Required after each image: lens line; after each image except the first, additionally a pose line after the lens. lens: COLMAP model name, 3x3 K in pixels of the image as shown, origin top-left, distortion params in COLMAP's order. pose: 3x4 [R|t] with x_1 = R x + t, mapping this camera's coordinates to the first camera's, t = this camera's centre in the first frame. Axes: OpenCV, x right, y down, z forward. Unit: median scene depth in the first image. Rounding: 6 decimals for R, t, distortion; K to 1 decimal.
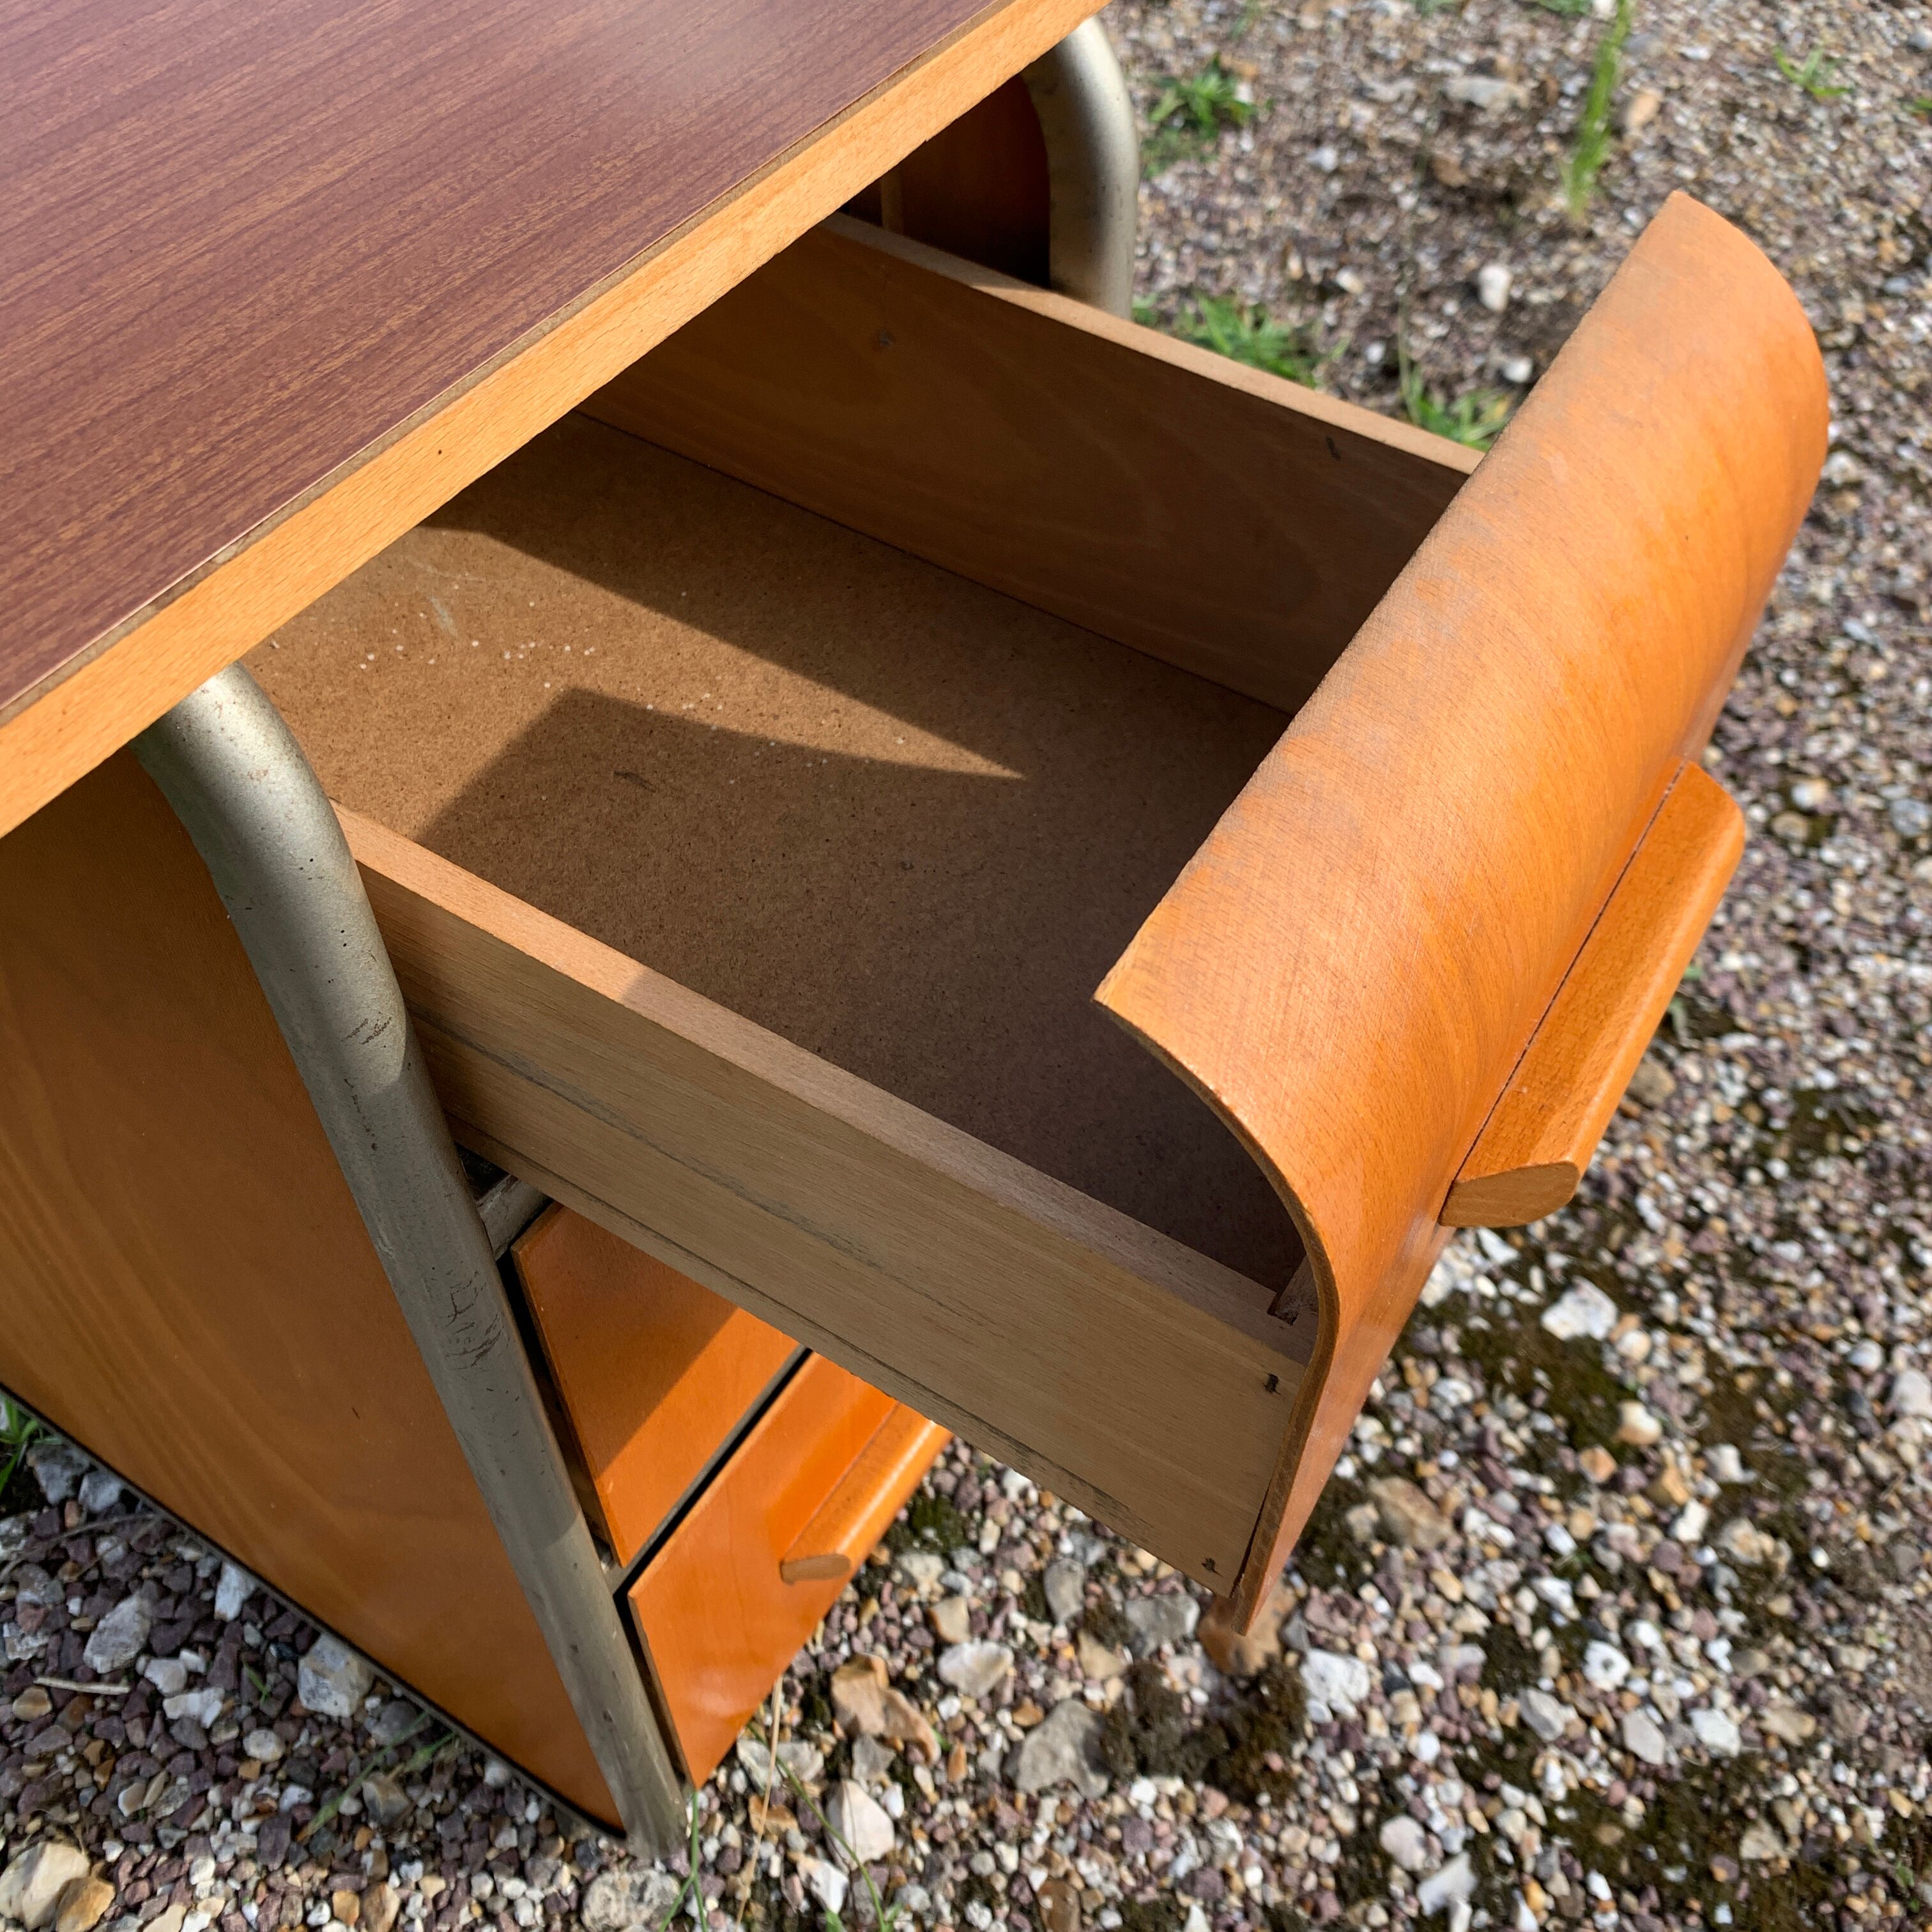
lens RADIAL K [[2004.0, 0, 1002.1], [0, 2004.0, 971.7], [0, 0, 1]] dist [0.002634, -0.000054]
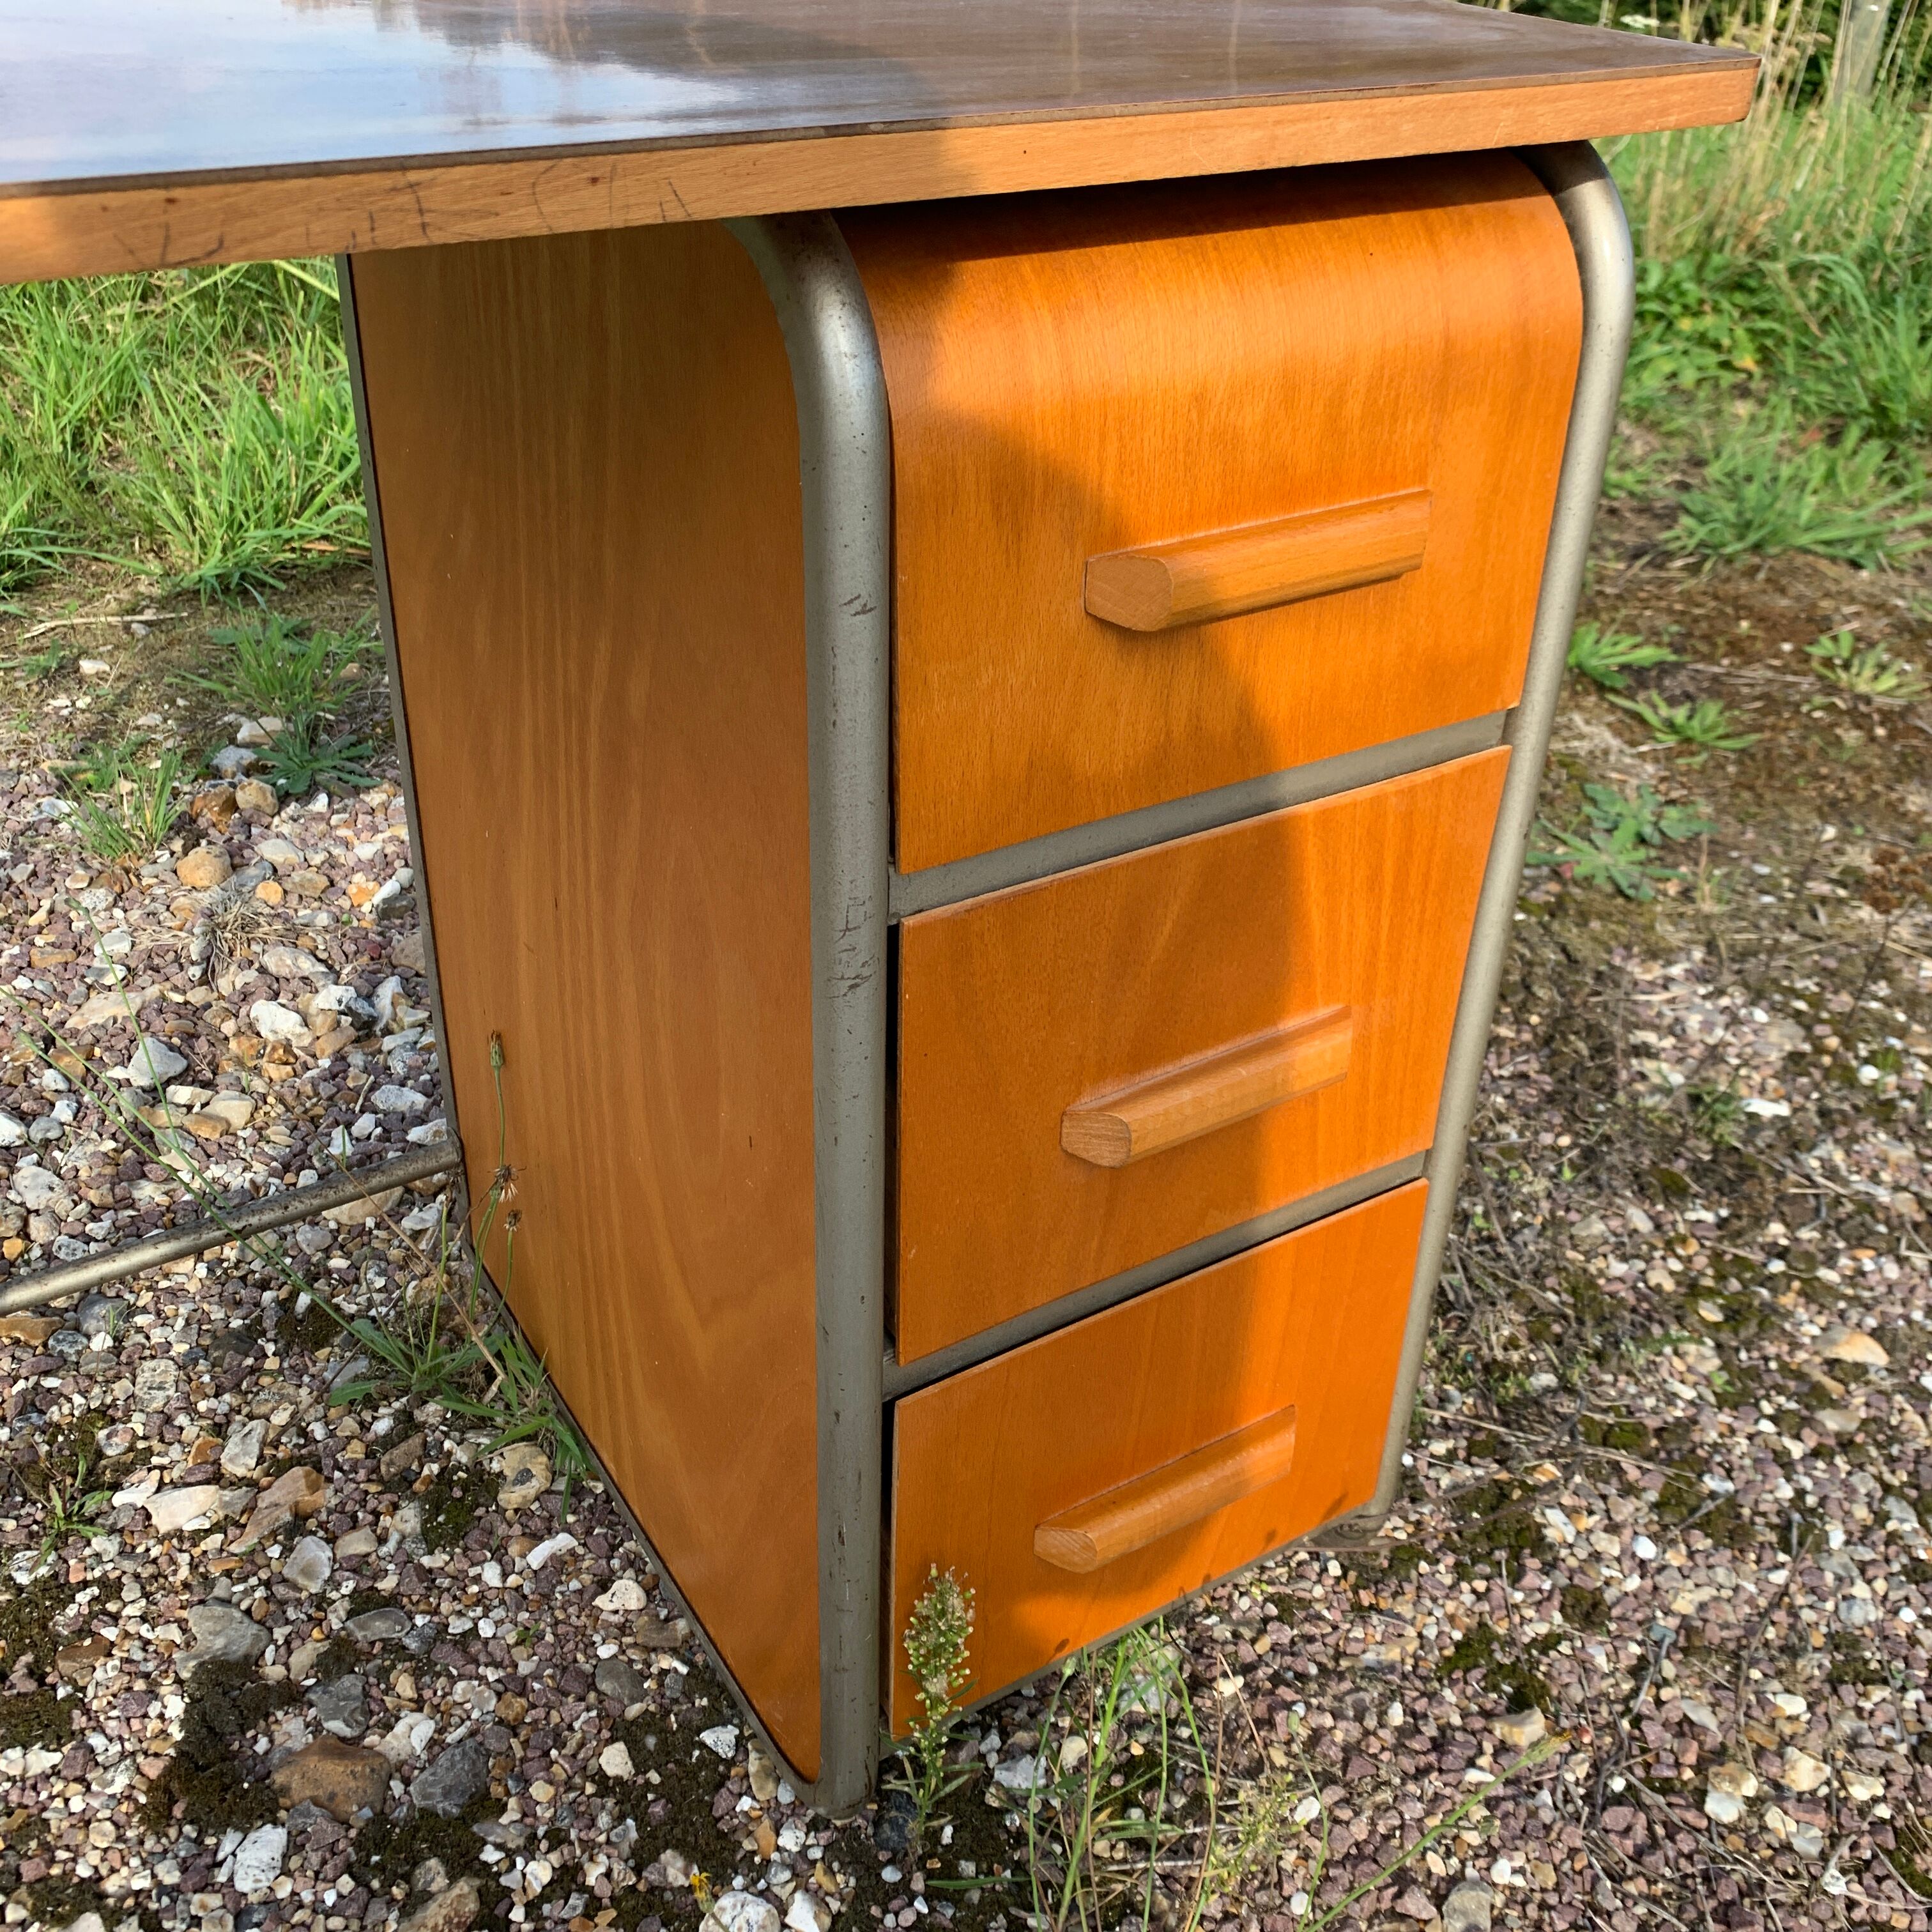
lens RADIAL K [[1986.1, 0, 1011.3], [0, 1986.1, 952.2], [0, 0, 1]] dist [-0.005083, 0.021908]
pose [[0.190638, 0.551861, -0.811854, 0.776560], [-0.792722, 0.574341, 0.204265, -0.389756], [0.579007, 0.604634, 0.546964, 0.413014]]
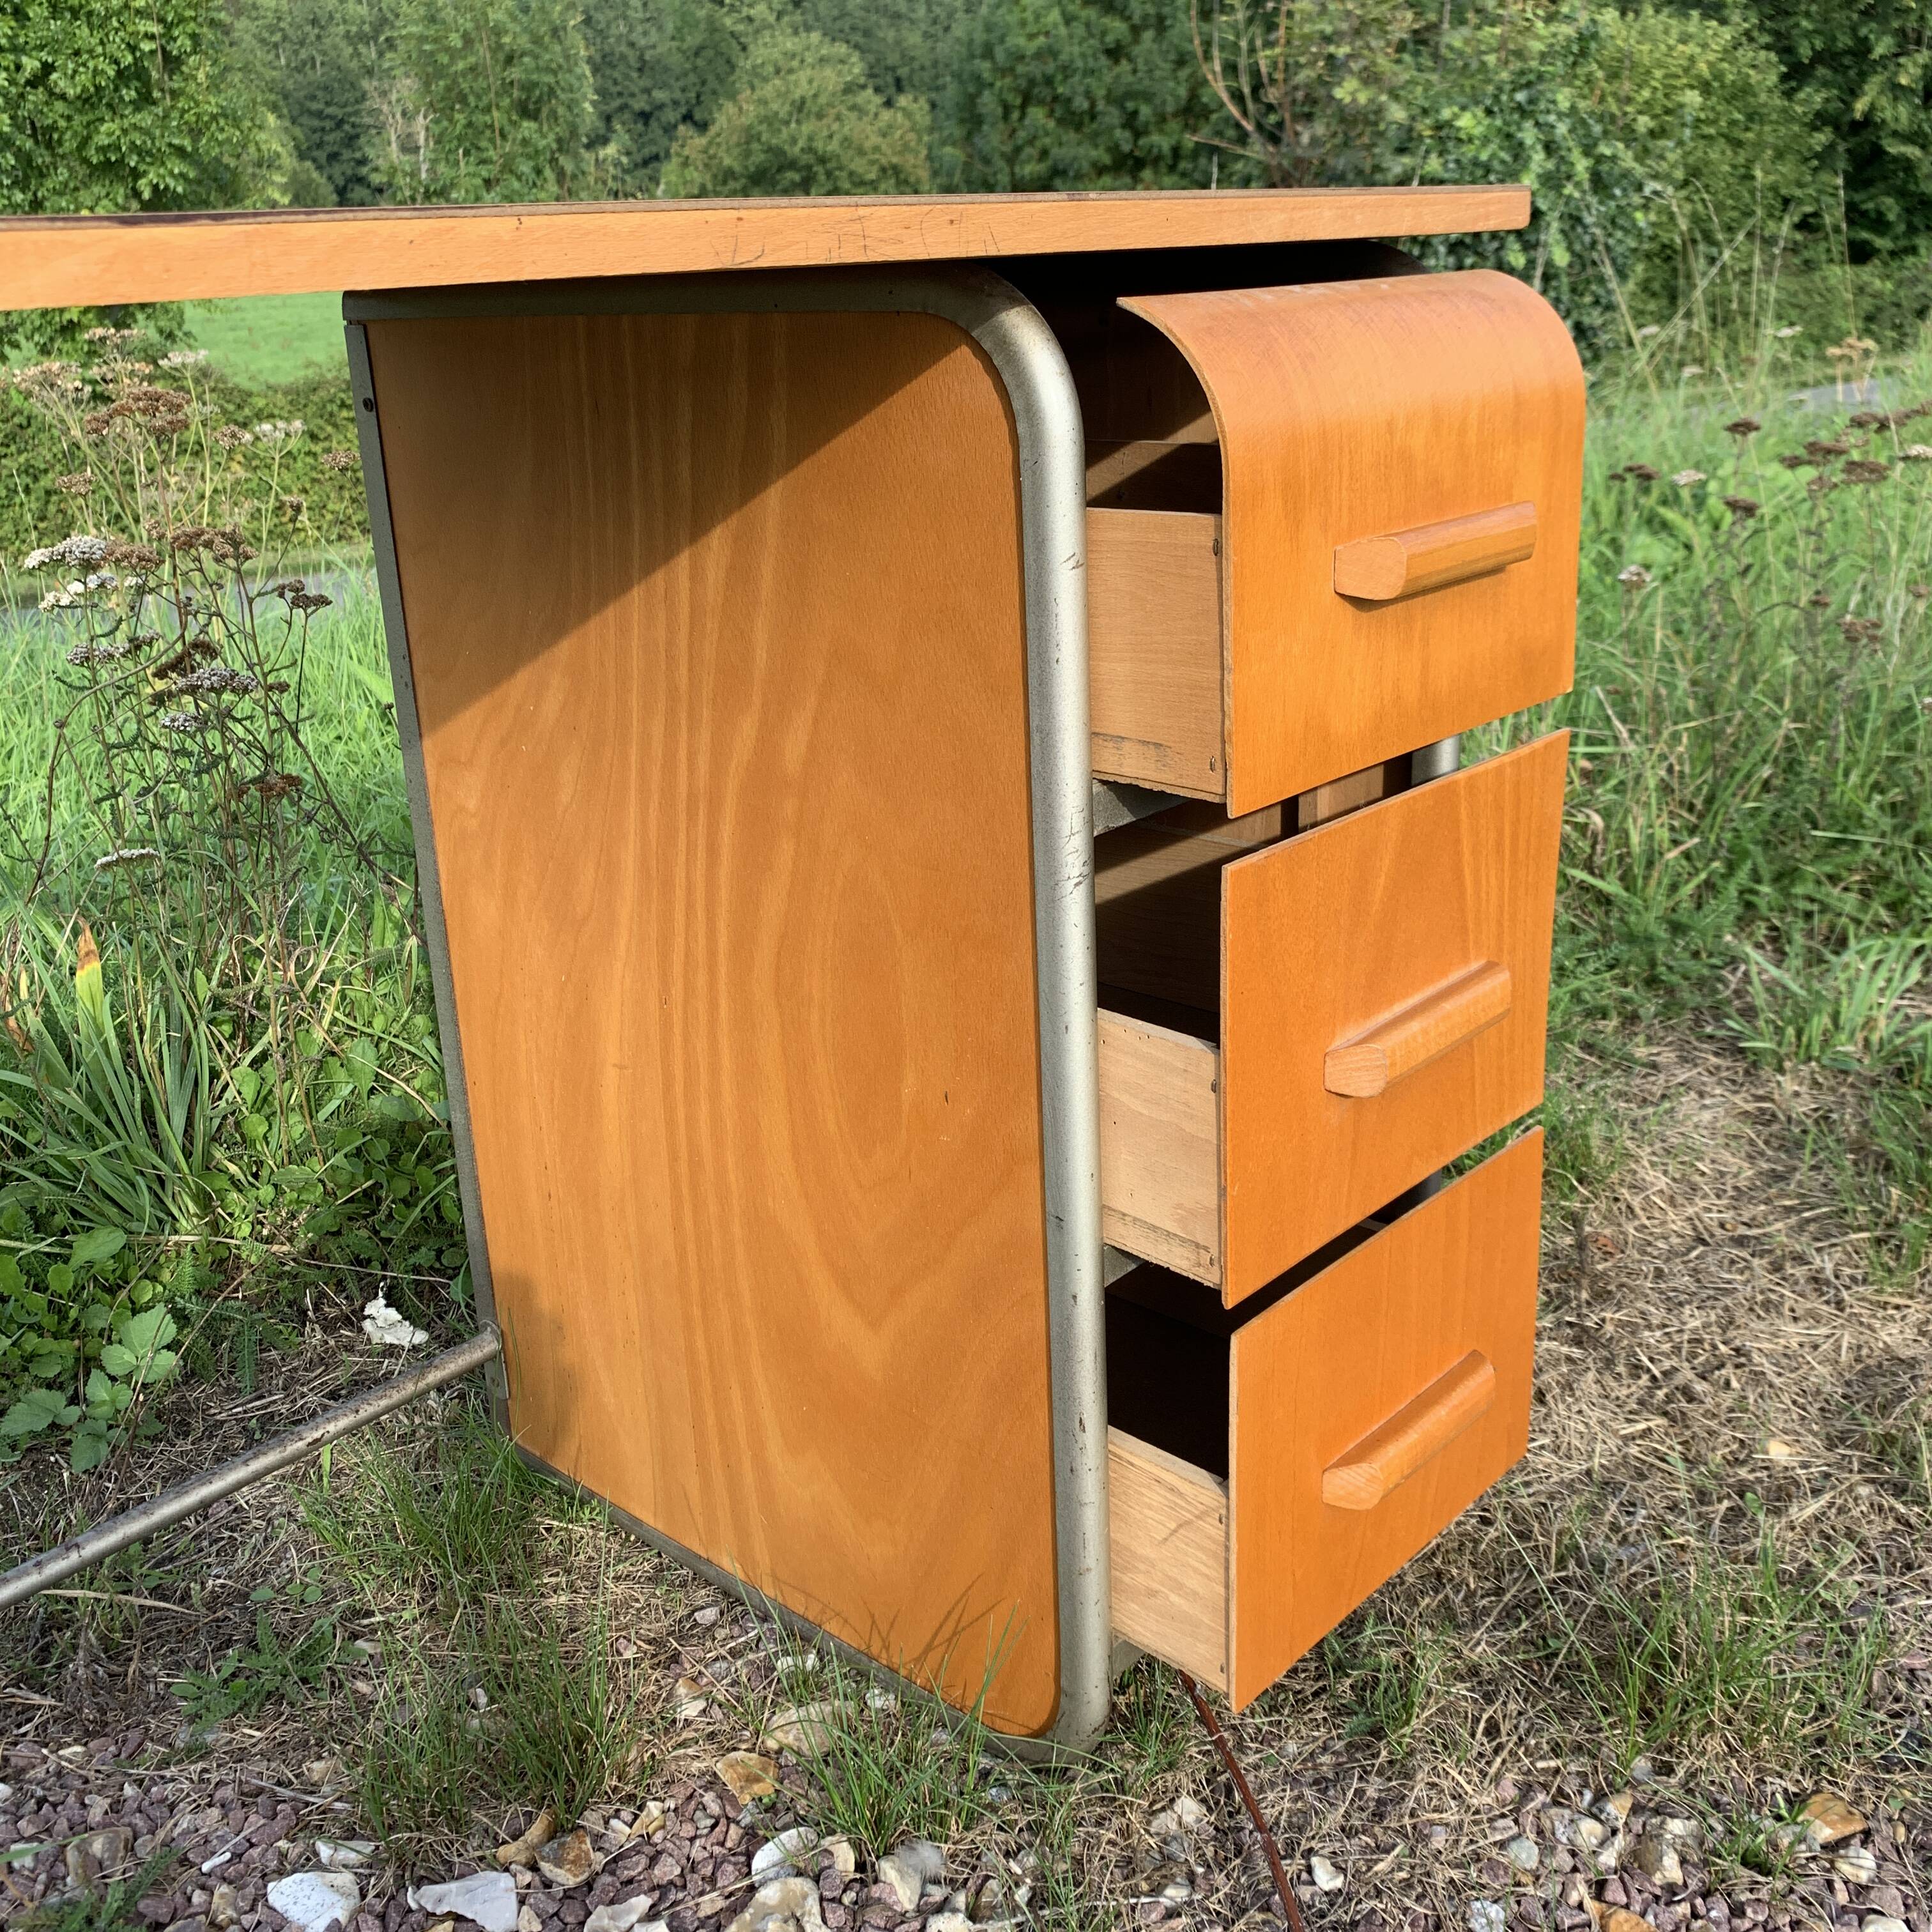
lens RADIAL K [[1987.3, 0, 981.9], [0, 1987.3, 966.0], [0, 0, 1]] dist [0.121016, -0.235515]
pose [[0.439461, 0.323264, -0.838078, 0.939388], [-0.686158, 0.722935, -0.080948, -0.071482], [0.579708, 0.610627, 0.539512, 0.288210]]
